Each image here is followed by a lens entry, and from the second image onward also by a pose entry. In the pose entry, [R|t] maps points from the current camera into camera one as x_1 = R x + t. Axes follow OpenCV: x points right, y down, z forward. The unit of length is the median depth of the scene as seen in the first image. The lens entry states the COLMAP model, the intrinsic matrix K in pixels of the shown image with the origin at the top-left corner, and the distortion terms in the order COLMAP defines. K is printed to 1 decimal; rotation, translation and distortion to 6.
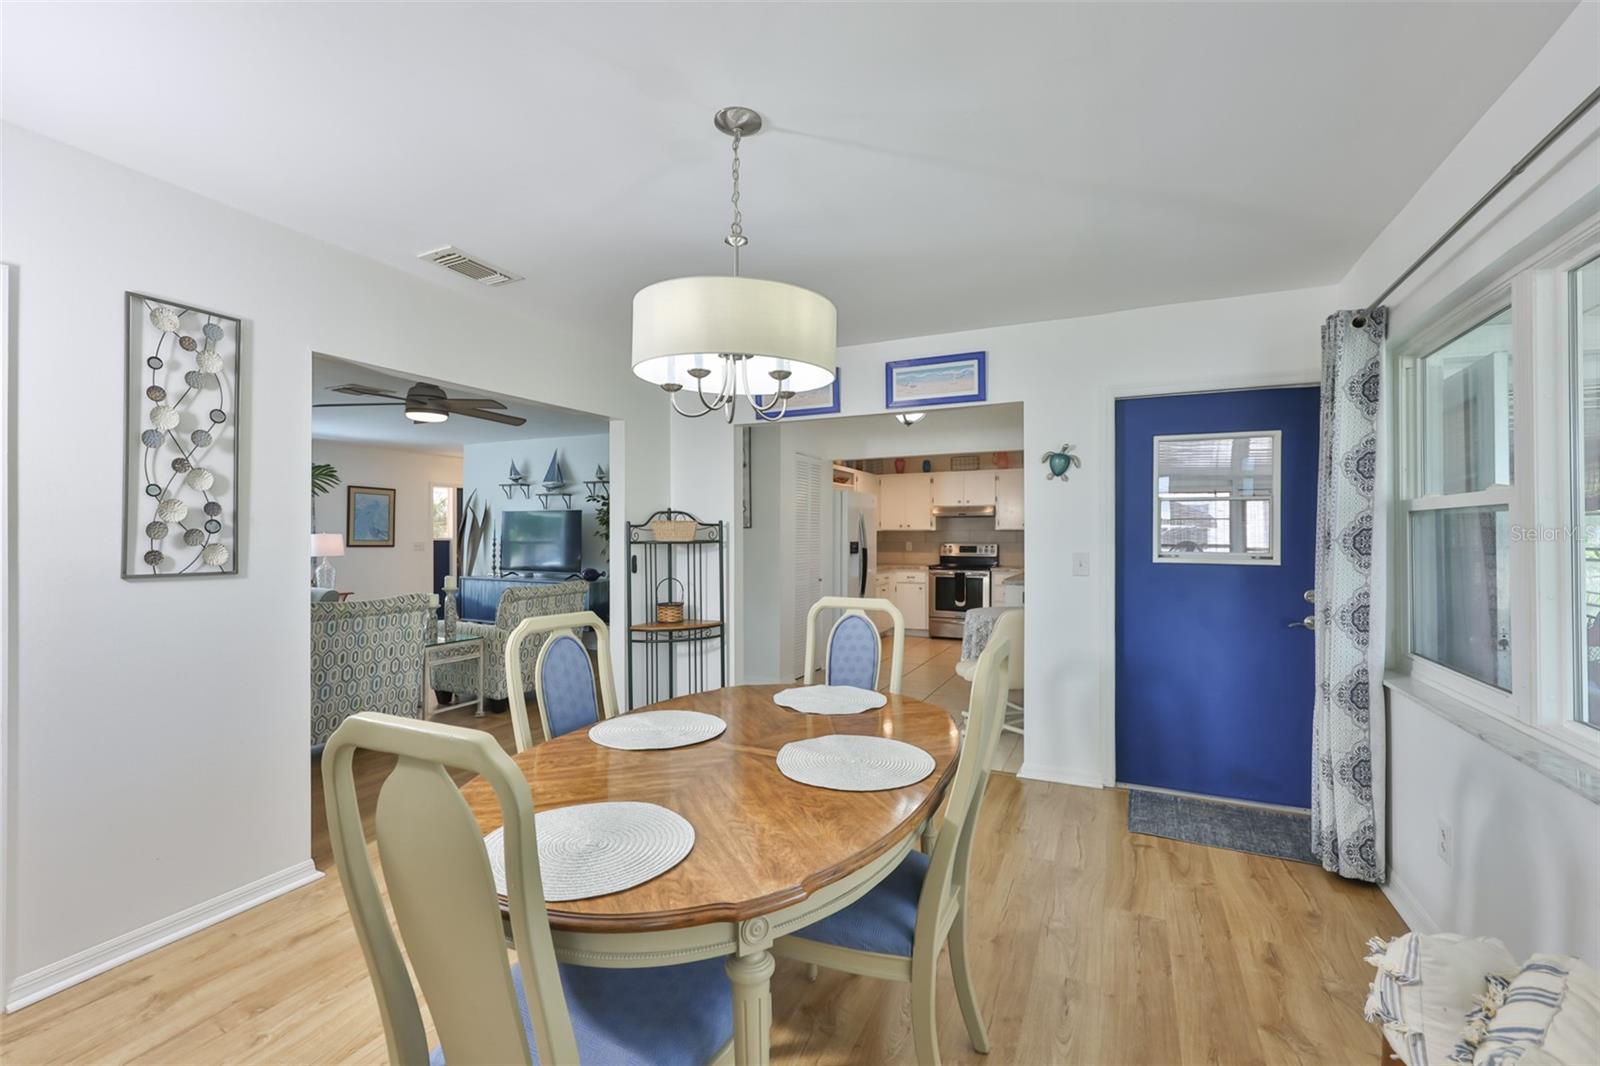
lens RADIAL K [[671.7, 0, 796.3], [0, 671.7, 527.2], [0, 0, 1]] dist [-0.001866, 0.000257]
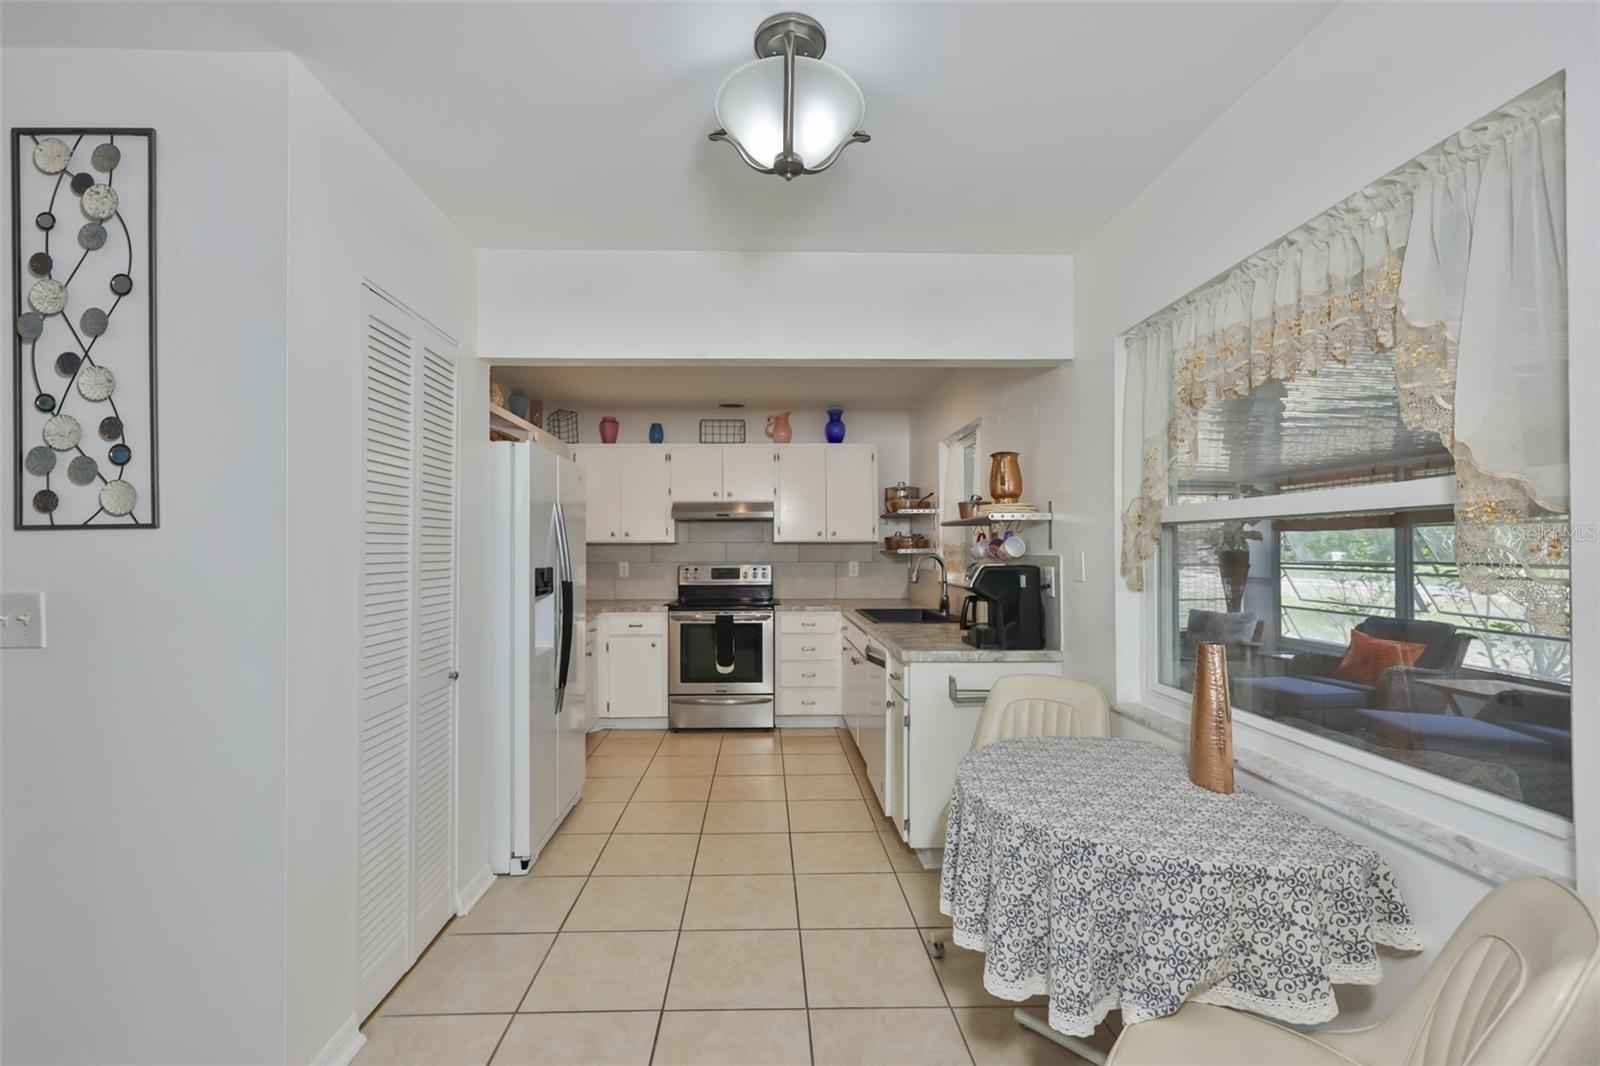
lens RADIAL K [[677.2, 0, 782.7], [0, 677.2, 540.8], [0, 0, 1]] dist [0.000538, 0.000057]
pose [[0.885861, 0.003058, 0.463940, 0.021458], [-0.002389, 0.999995, -0.002031, 0.005515], [-0.463944, 0.000691, 0.885864, 0.556398]]
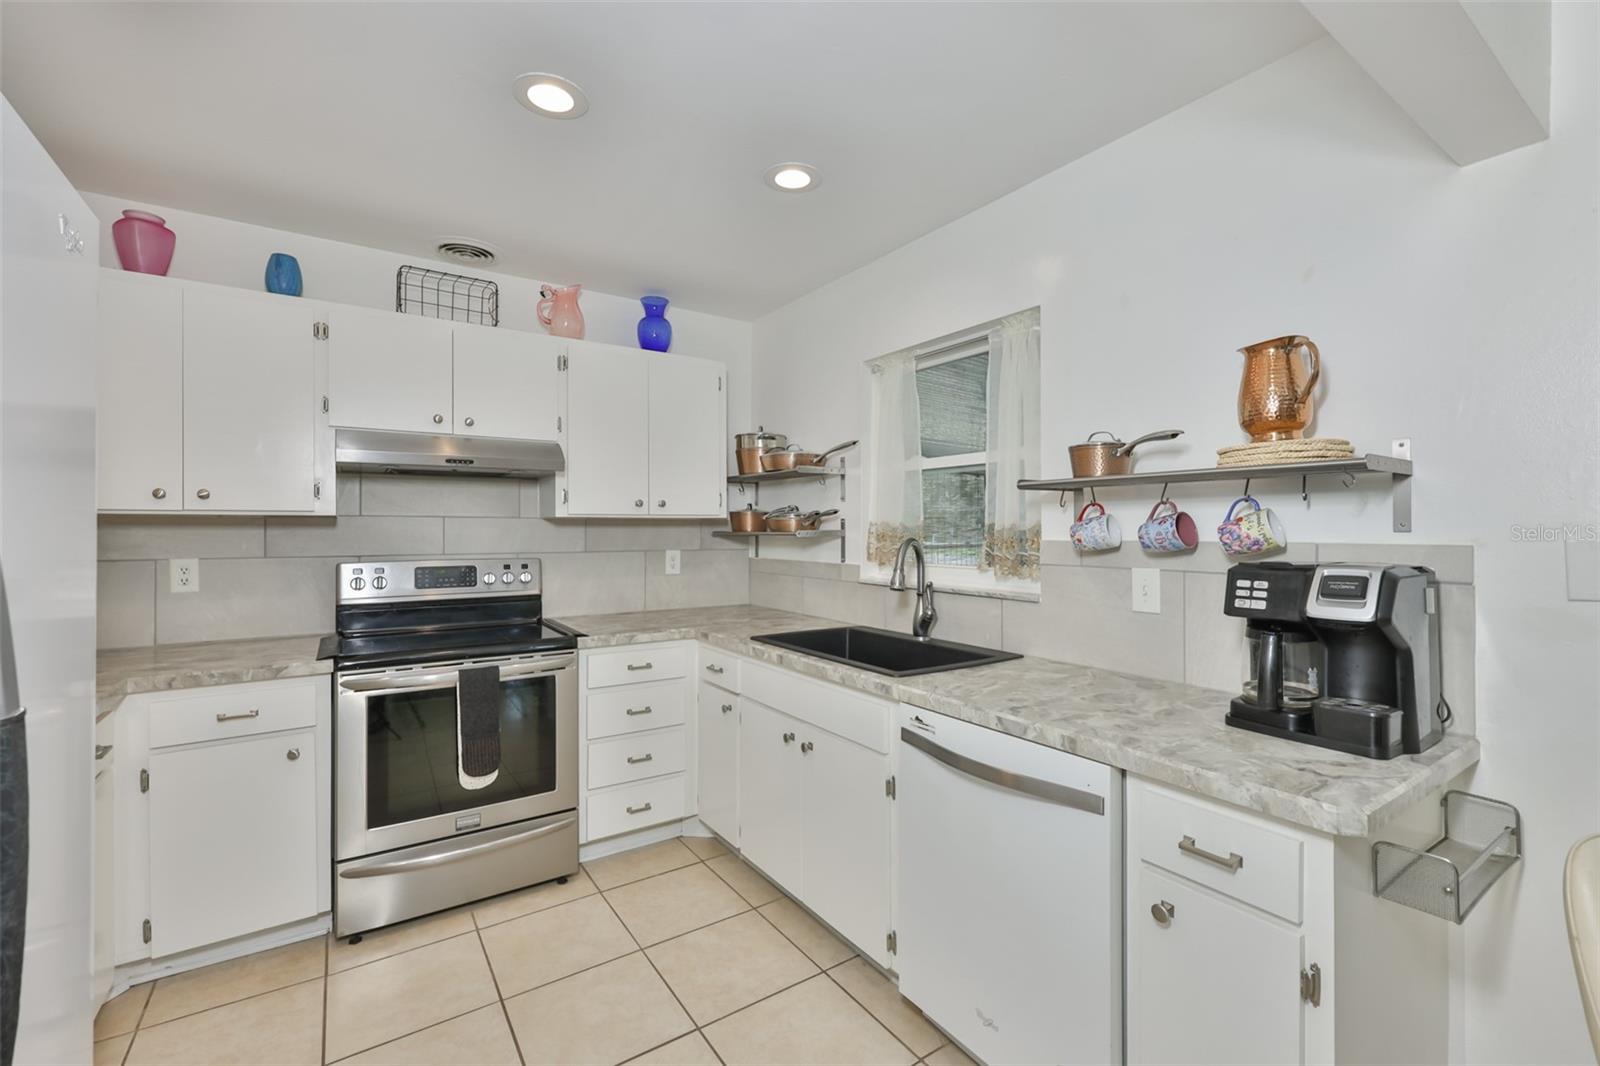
lens RADIAL K [[671.7, 0, 796.3], [0, 671.7, 527.2], [0, 0, 1]] dist [-0.001866, 0.000257]
pose [[0.497805, 0.002227, 0.867286, 0.082862], [-0.009954, 0.999946, 0.003146, 0.008692], [-0.867232, -0.010198, 0.497800, 0.903892]]
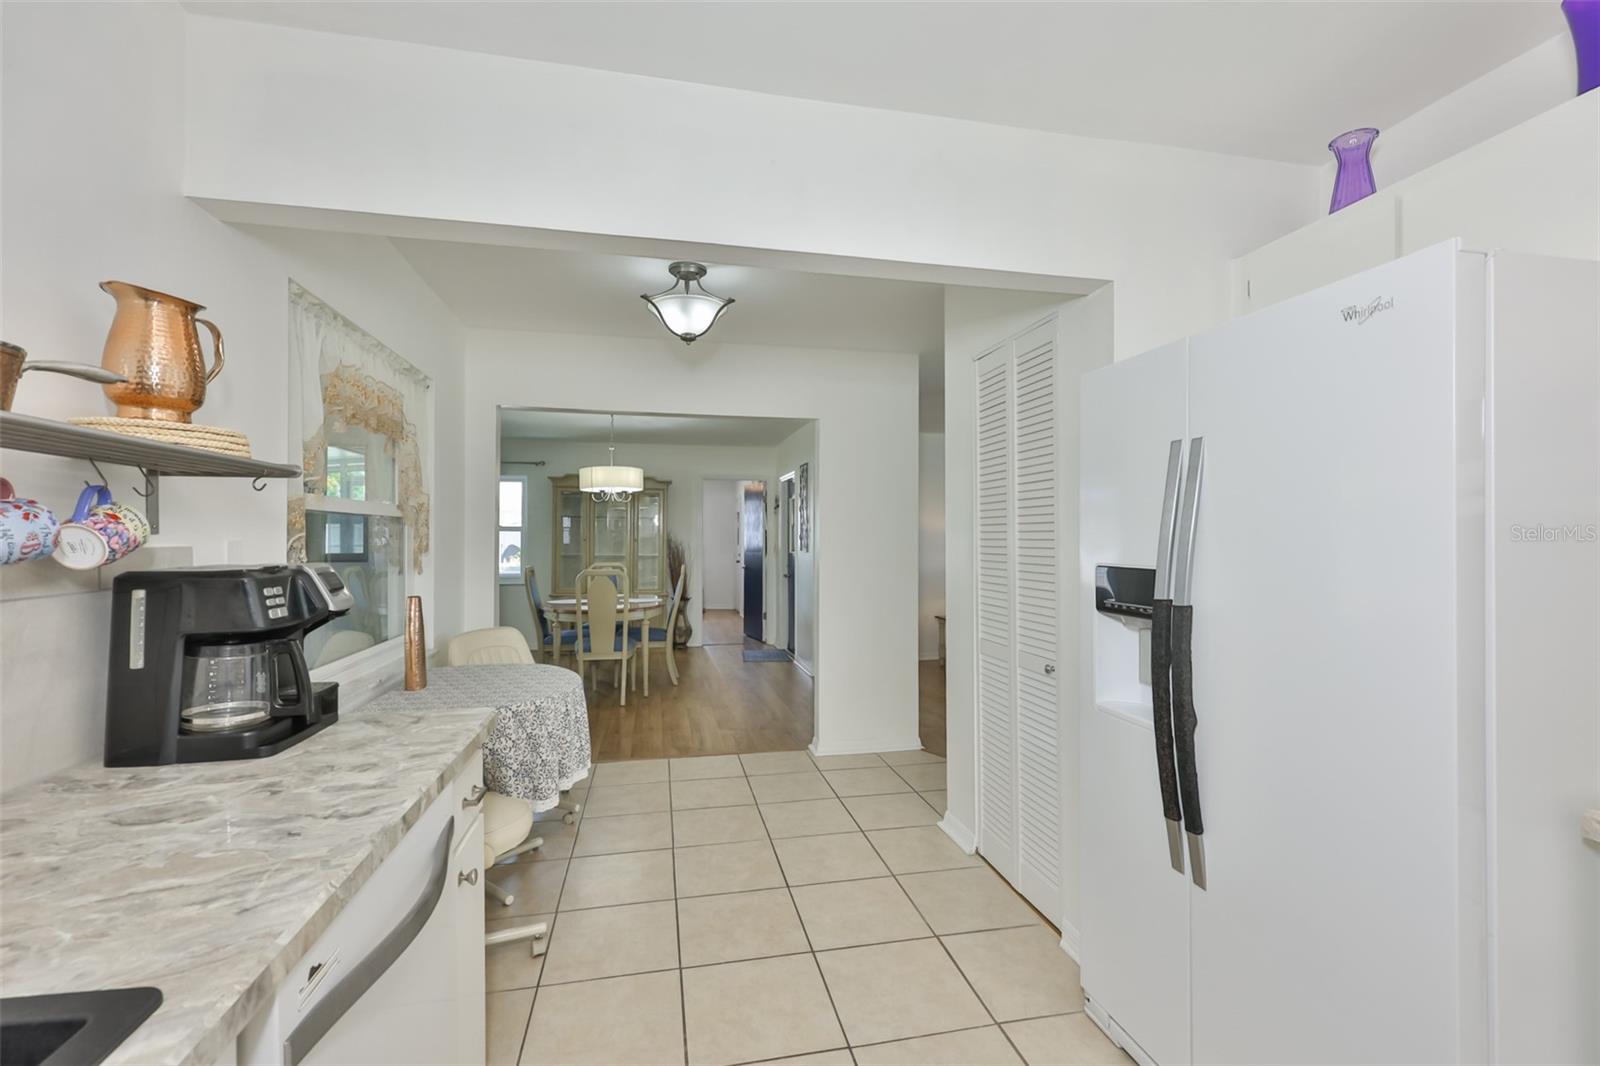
lens RADIAL K [[675.6, 0, 803.7], [0, 675.6, 528.9], [0, 0, 1]] dist [-0.001114, 0.000596]
pose [[-0.783473, -0.009339, -0.621356, 0.329506], [0.005523, 0.999743, -0.021990, 0.013014], [0.621402, -0.020661, -0.783220, 1.122309]]
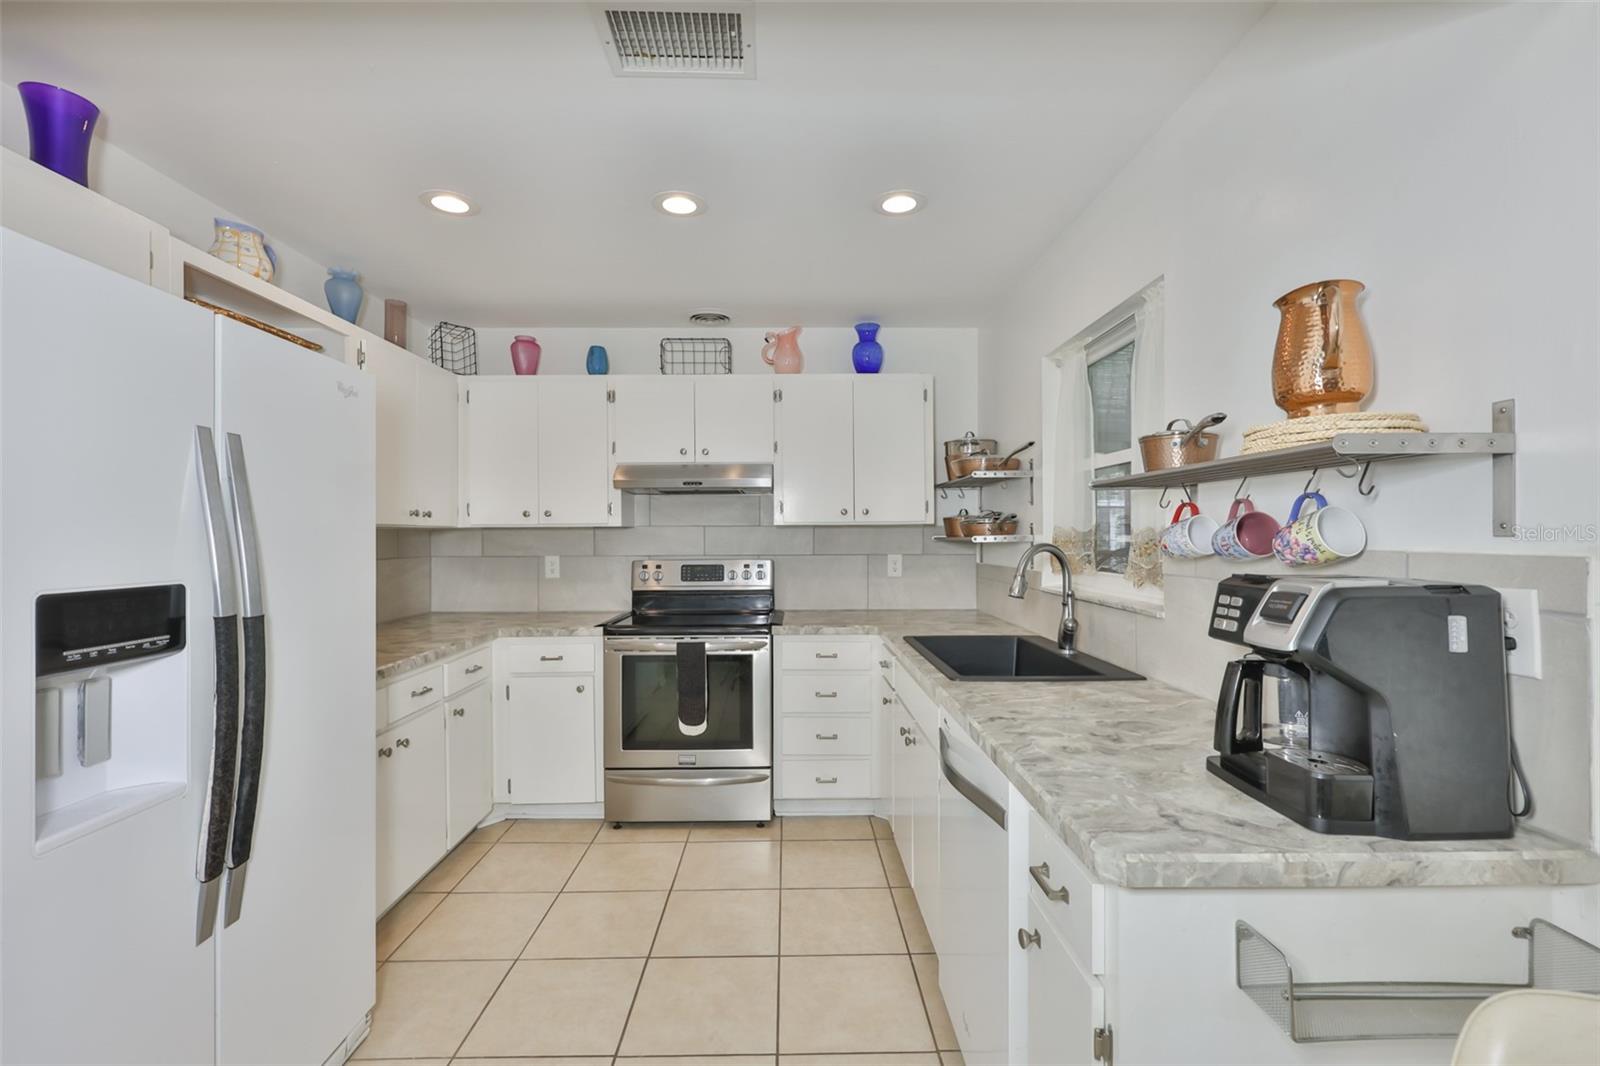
lens RADIAL K [[679.9, 0, 800.0], [0, 679.9, 533.0], [0, 0, 1]] dist [-0.000218, 0.000177]
pose [[0.890212, -0.002794, 0.455539, 0.156448], [-0.000851, 0.999969, 0.007797, 0.007237], [-0.455547, -0.007328, 0.890182, 0.783863]]
